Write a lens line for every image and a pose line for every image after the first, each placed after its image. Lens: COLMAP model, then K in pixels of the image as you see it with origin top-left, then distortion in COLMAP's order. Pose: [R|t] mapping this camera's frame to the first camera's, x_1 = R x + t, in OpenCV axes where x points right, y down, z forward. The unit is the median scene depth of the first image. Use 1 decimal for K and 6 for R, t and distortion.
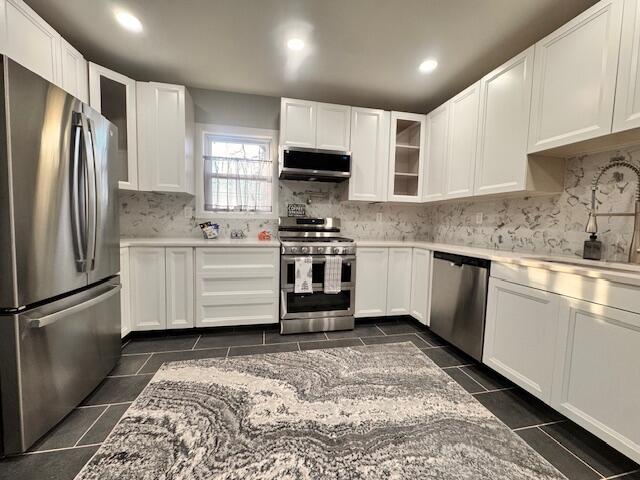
lens RADIAL K [[253.8, 0, 319.3], [0, 253.8, 237.8], [0, 0, 1]] dist [-0.000362, -0.000256]
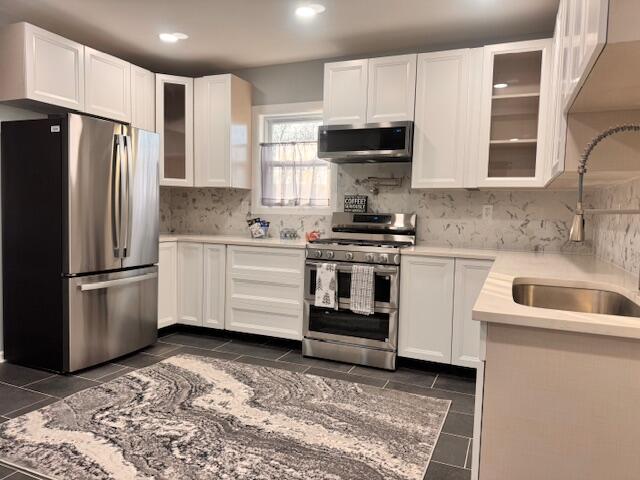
lens RADIAL K [[445.0, 0, 318.0], [0, 445.0, 238.2], [0, 0, 1]] dist [0.091732, -0.130988]
pose [[0.819751, 0.033069, -0.571764, 0.708892], [-0.041577, 0.999134, -0.001824, 0.000921], [0.571208, 0.025267, 0.820416, -0.172419]]
